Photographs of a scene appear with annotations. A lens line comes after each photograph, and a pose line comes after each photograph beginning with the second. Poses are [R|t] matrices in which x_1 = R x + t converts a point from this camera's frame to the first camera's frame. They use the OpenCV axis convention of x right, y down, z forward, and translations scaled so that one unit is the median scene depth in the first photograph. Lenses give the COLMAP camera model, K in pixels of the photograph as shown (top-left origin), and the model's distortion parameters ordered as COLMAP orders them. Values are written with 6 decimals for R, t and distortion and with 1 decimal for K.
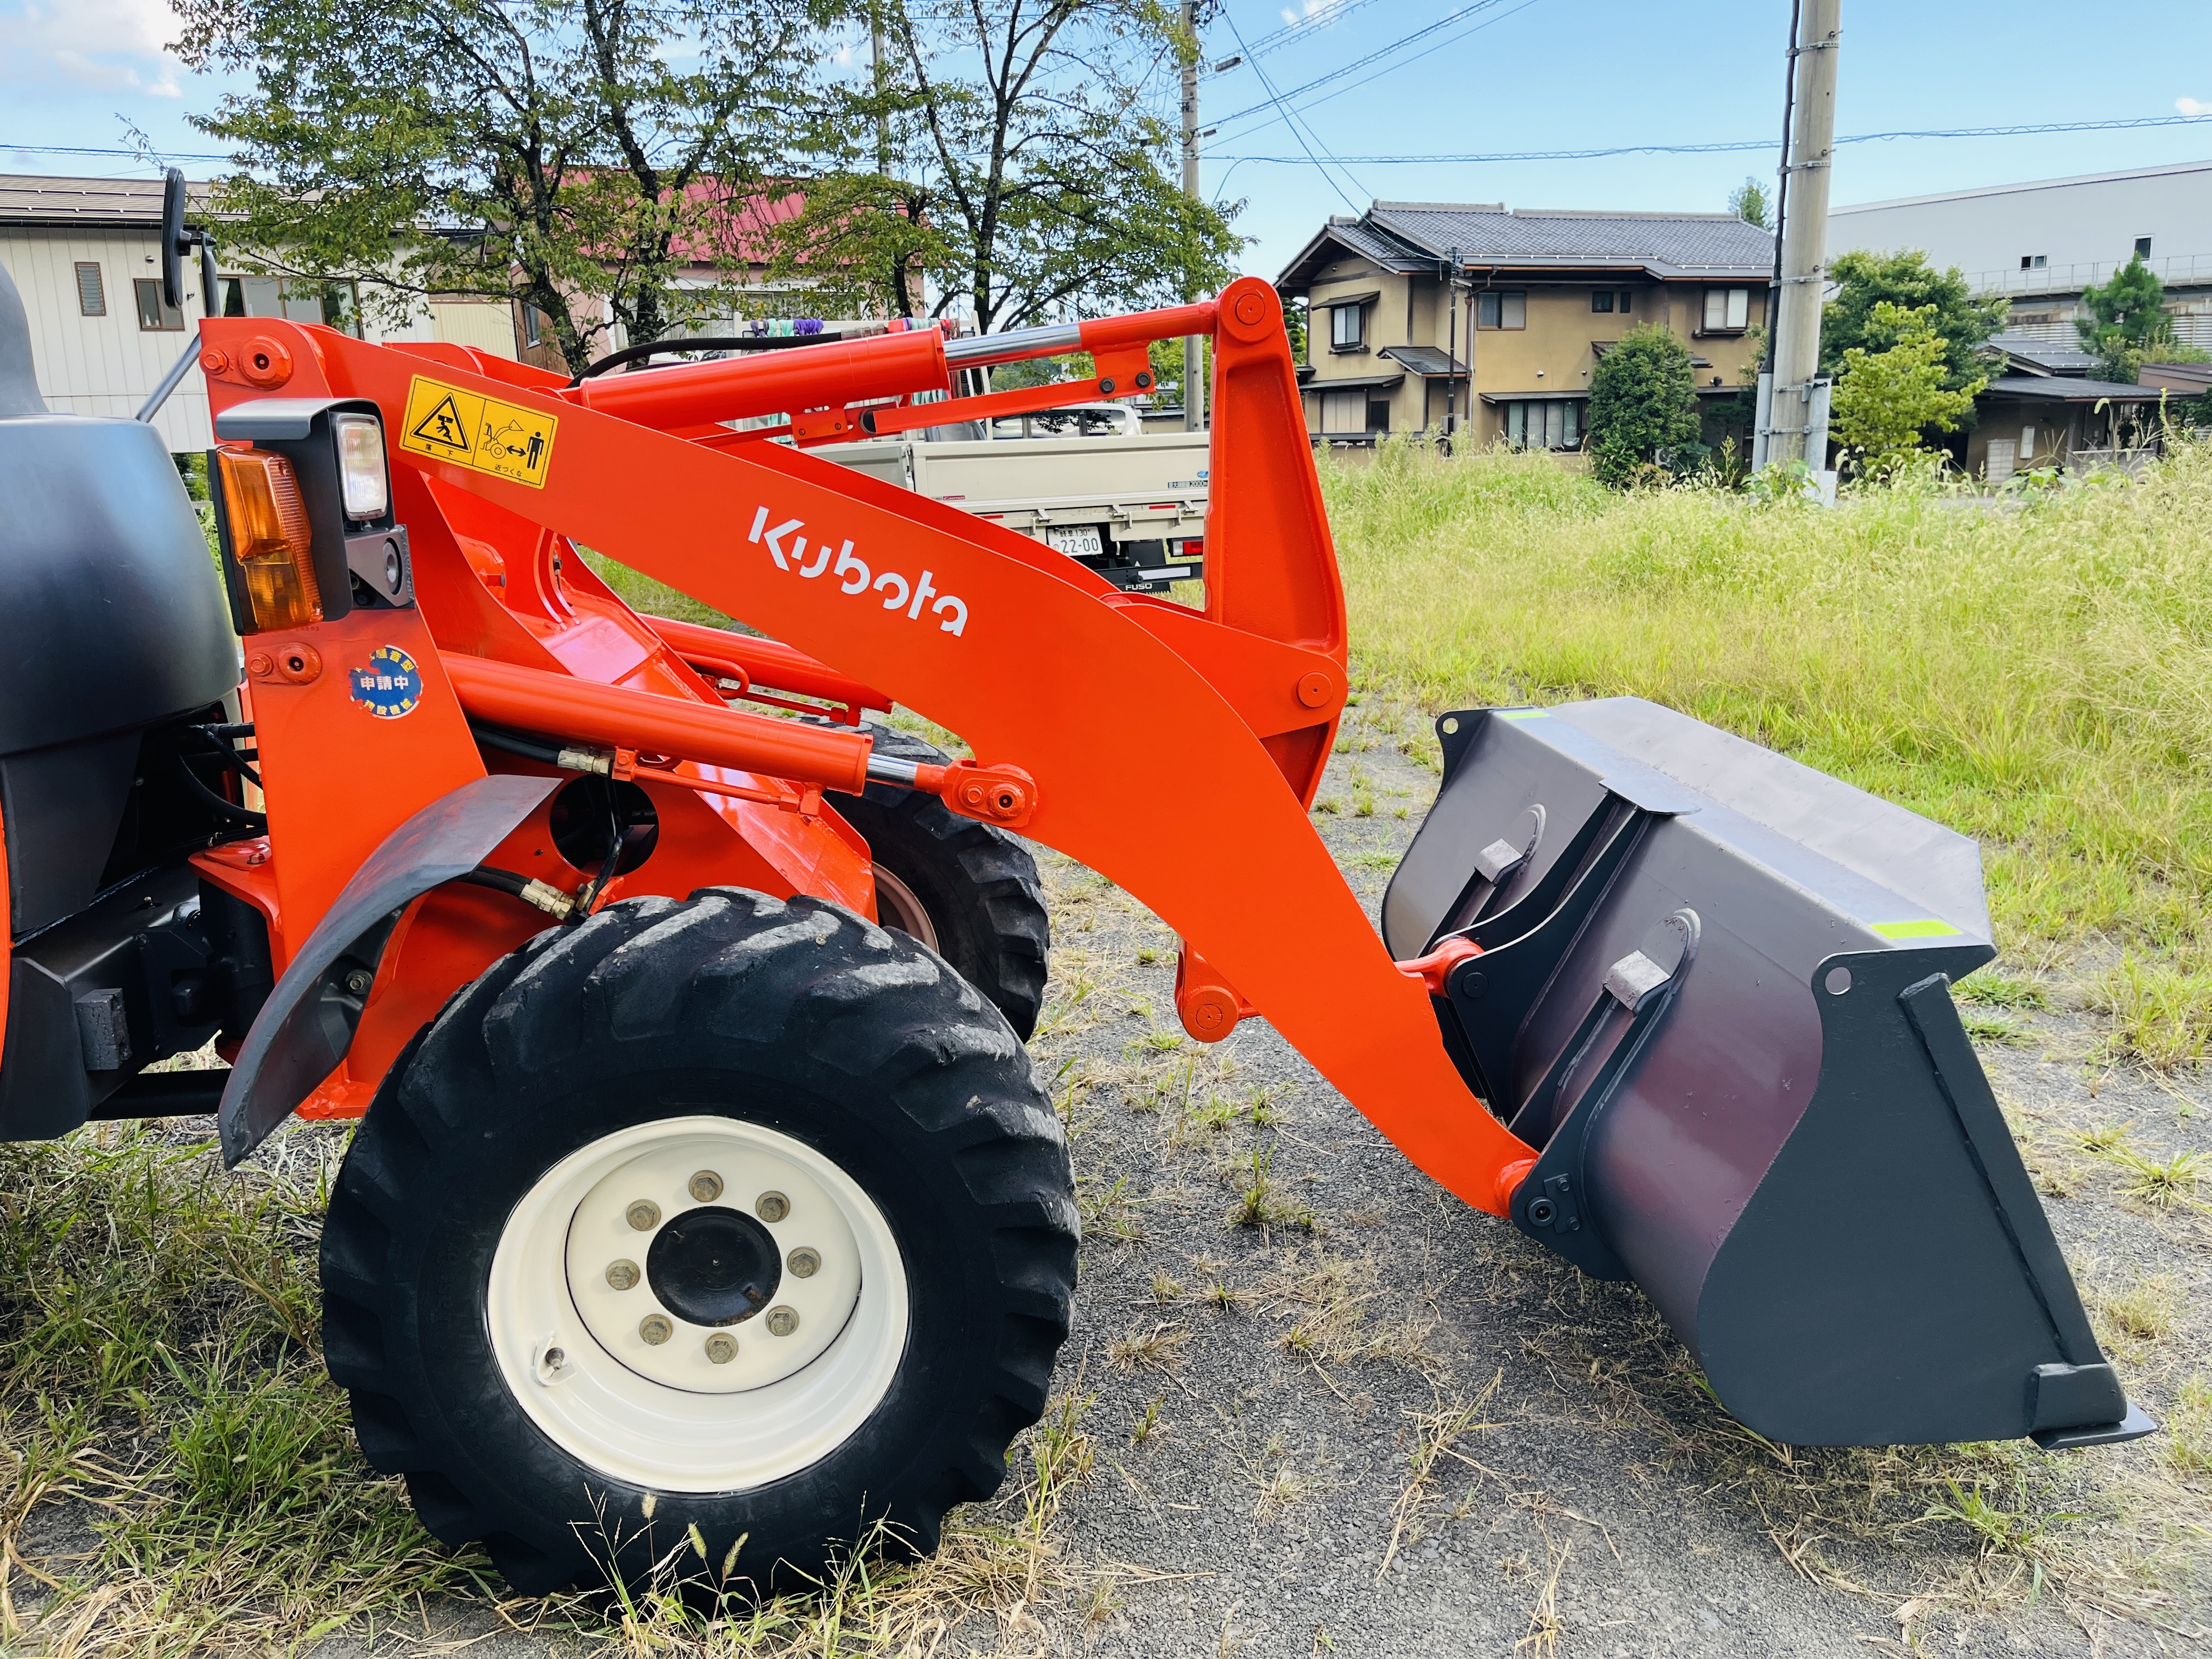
lens RADIAL K [[1758.6, 0, 1217.8], [0, 1758.6, 830.9], [0, 0, 1]] dist [0.095301, -0.132831]
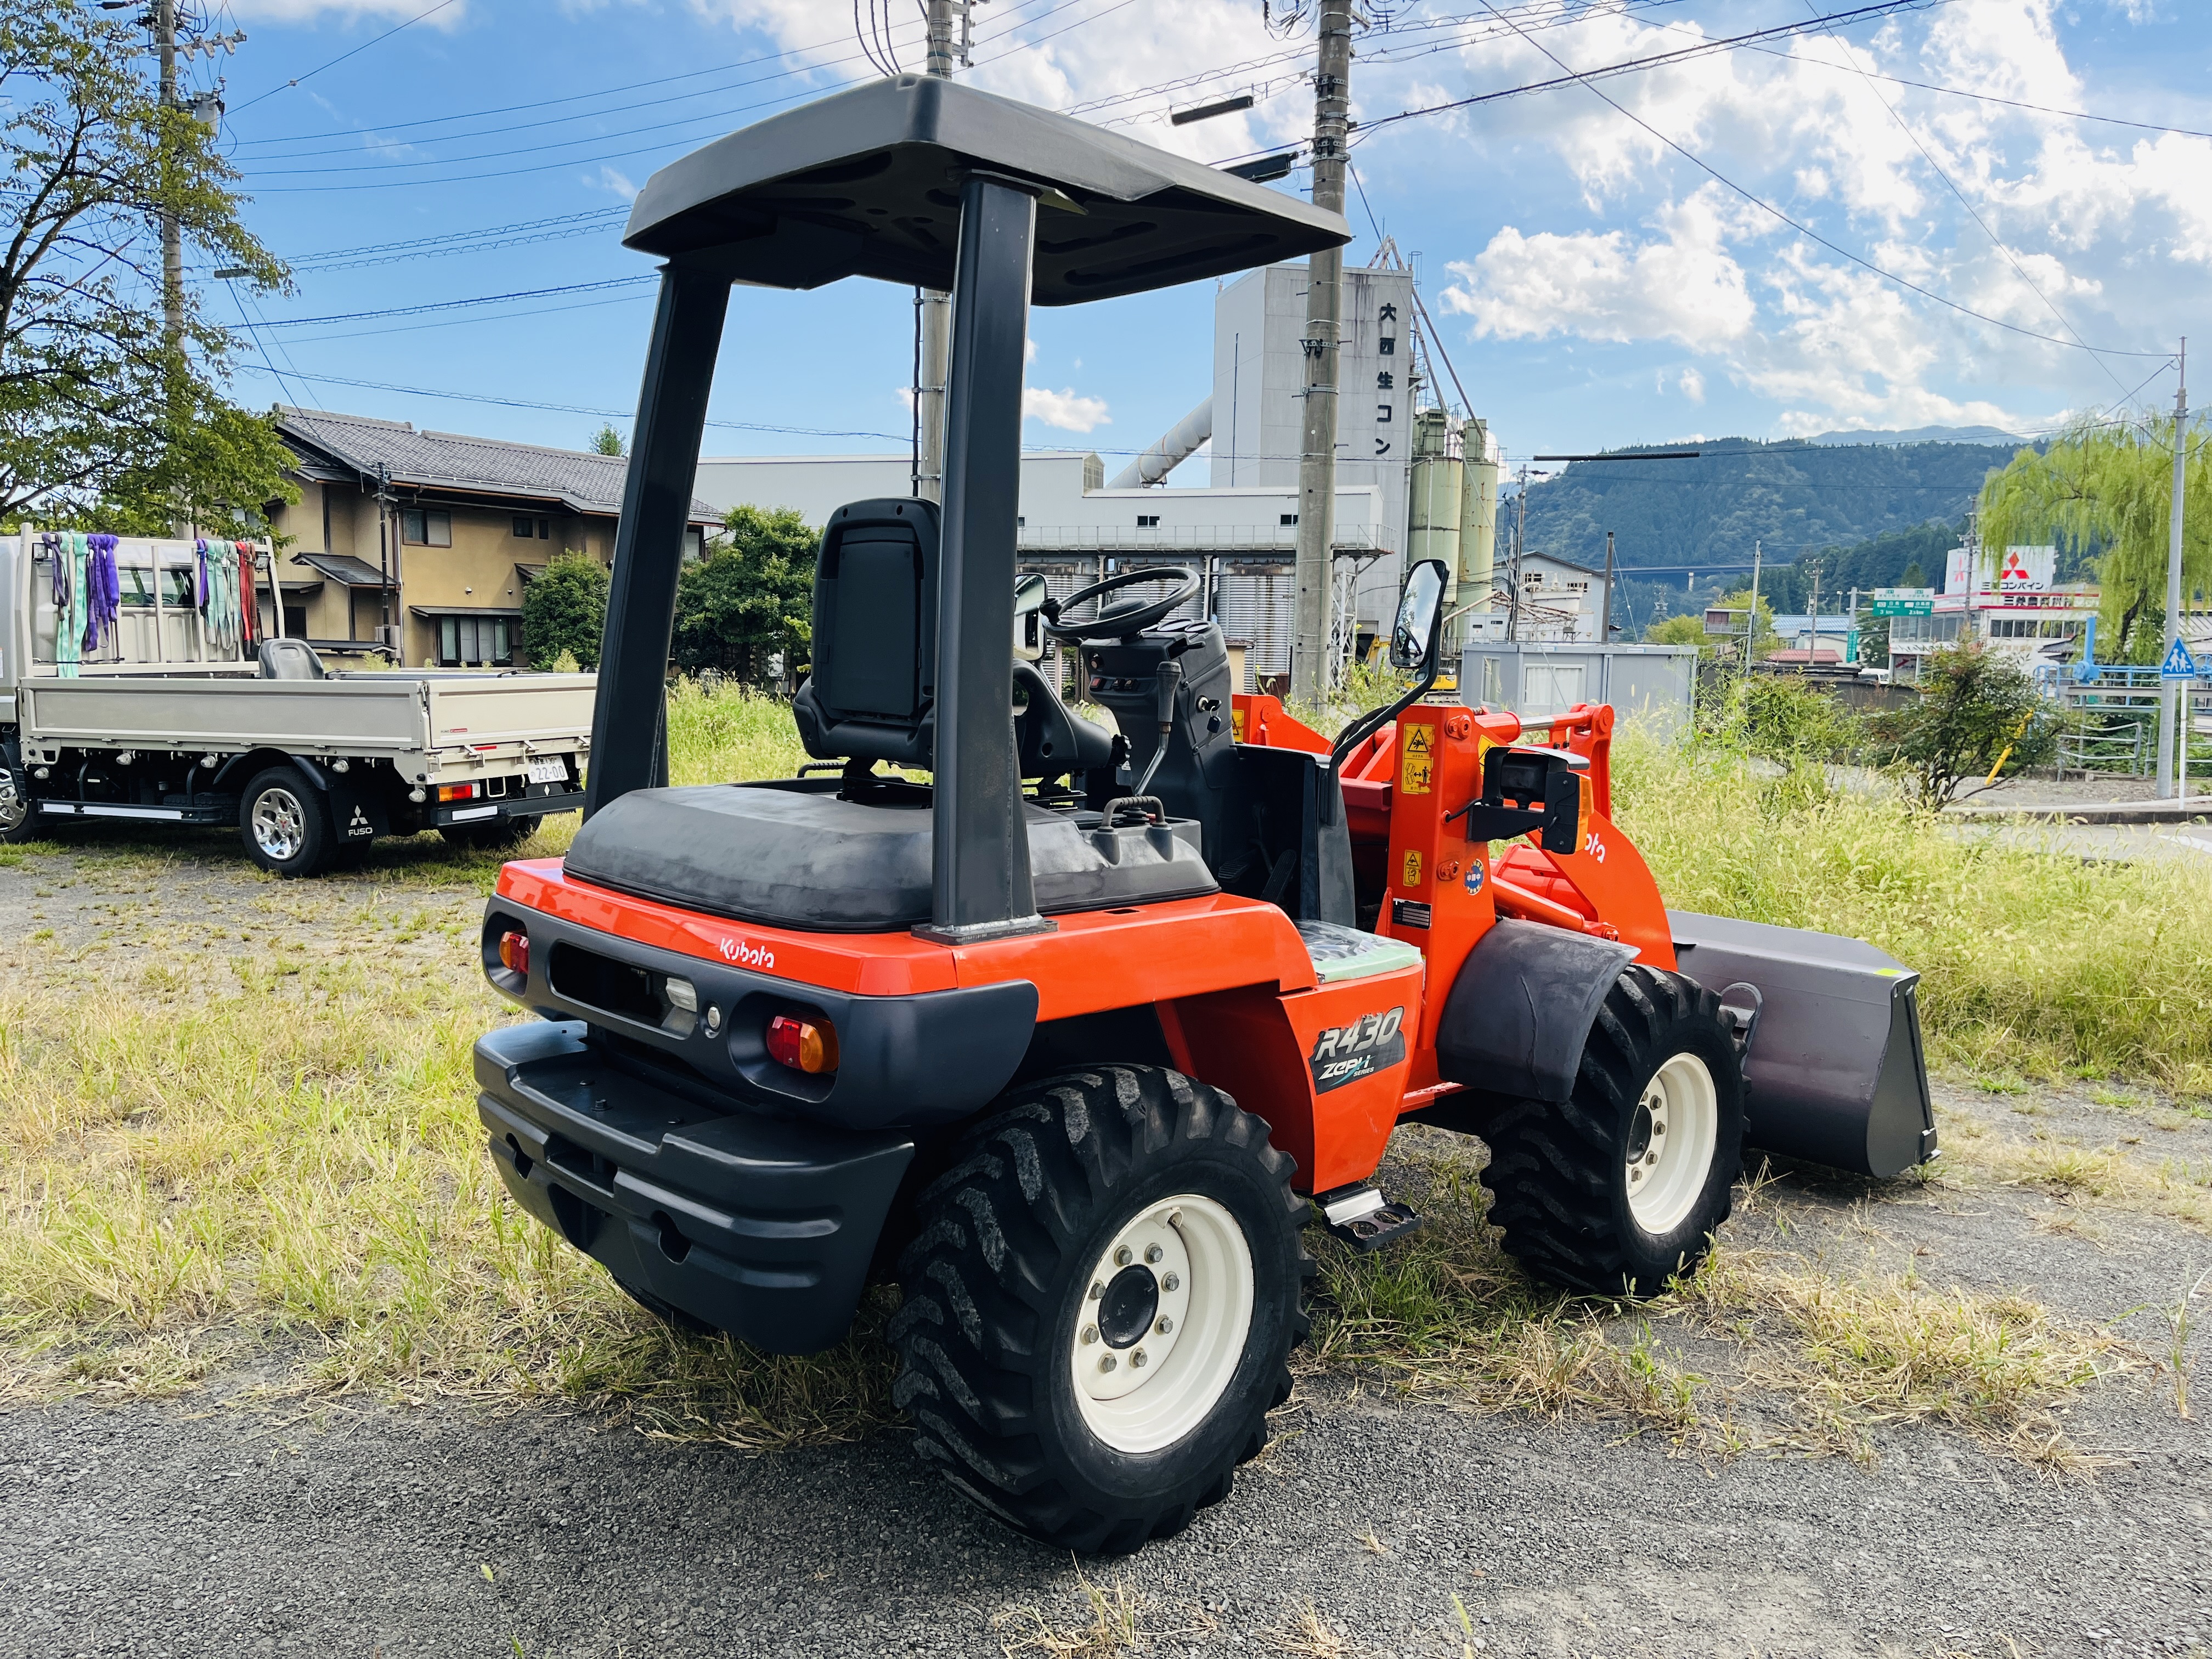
lens RADIAL K [[1758.6, 0, 1217.8], [0, 1758.6, 830.9], [0, 0, 1]] dist [0.095301, -0.132831]
pose [[0.735004, -0.037996, 0.676997, -0.204482], [0.112783, 0.991371, -0.066807, -0.003956], [-0.668617, 0.125457, 0.732947, -0.021784]]
